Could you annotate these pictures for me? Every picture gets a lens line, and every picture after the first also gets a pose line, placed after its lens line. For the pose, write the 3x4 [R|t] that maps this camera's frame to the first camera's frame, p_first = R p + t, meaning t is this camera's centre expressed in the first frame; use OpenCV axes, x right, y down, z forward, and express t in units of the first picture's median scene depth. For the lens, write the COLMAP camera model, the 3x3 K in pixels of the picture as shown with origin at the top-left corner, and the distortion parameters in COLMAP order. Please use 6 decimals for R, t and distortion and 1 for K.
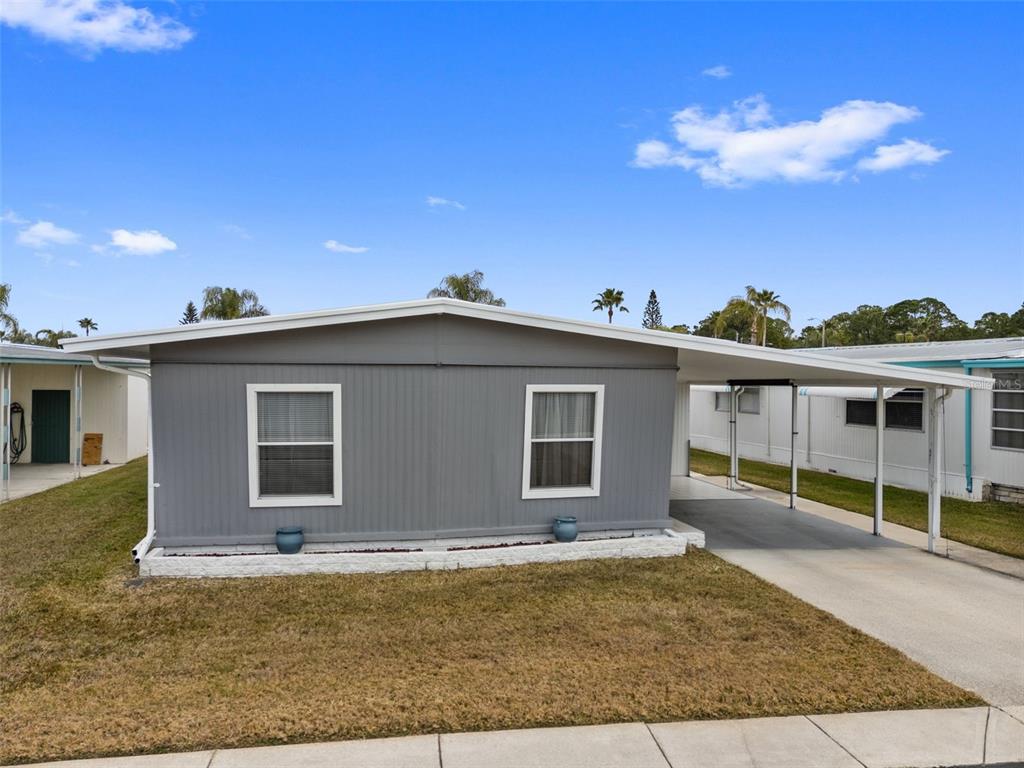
lens RADIAL K [[749.4, 0, 514.0], [0, 749.4, 378.0], [0, 0, 1]] dist [0.090933, -0.085916]
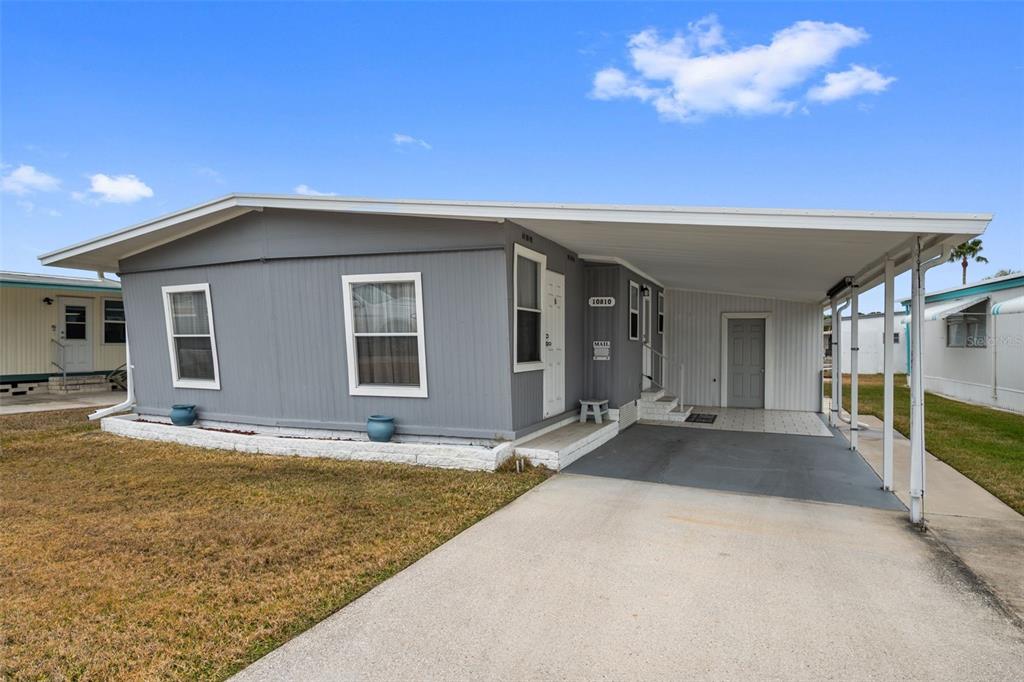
lens RADIAL K [[583.4, 0, 512.0], [0, 583.4, 341.0], [0, 0, 1]] dist [-0.000134, -0.000171]
pose [[0.823328, -0.007156, -0.567520, 0.638541], [0.005430, 0.999974, -0.004731, 0.100246], [0.567540, 0.000814, 0.823346, 0.516413]]
